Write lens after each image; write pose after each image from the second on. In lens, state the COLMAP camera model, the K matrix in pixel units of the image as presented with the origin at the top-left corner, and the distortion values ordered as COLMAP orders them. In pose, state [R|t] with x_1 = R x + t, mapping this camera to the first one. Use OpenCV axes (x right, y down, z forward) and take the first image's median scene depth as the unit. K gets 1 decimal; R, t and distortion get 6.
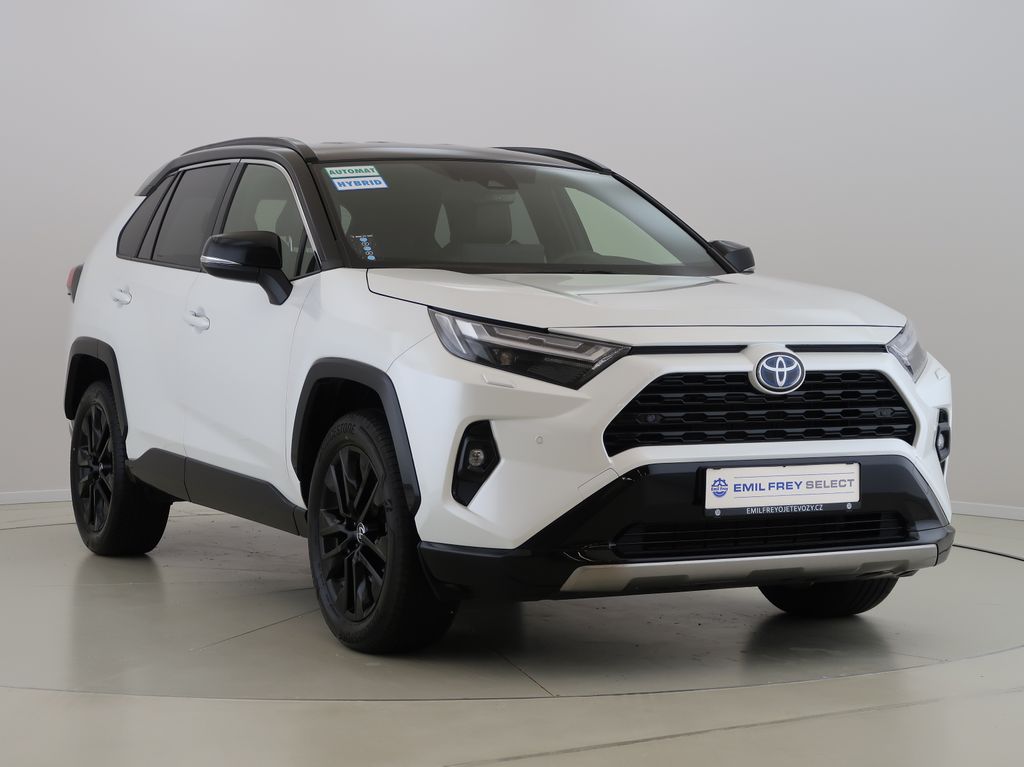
lens RADIAL K [[1051.9, 0, 554.1], [0, 1051.9, 406.5], [0, 0, 1]] dist [0.004604, 0.013561]
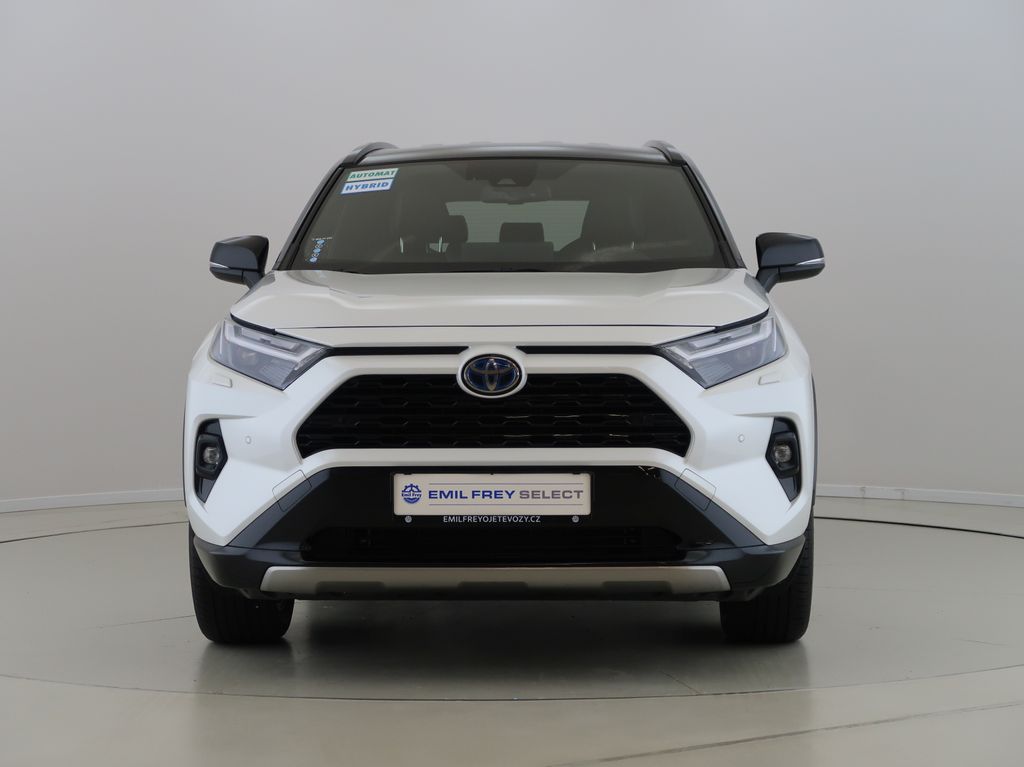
lens RADIAL K [[1051.9, 0, 539.7], [0, 1051.9, 423.1], [0, 0, 1]] dist [0.004604, 0.013561]
pose [[0.962488, 0.022362, -0.270400, 0.508809], [-0.017101, 0.999616, 0.021797, -0.010507], [0.270784, -0.016355, 0.962501, 0.096015]]
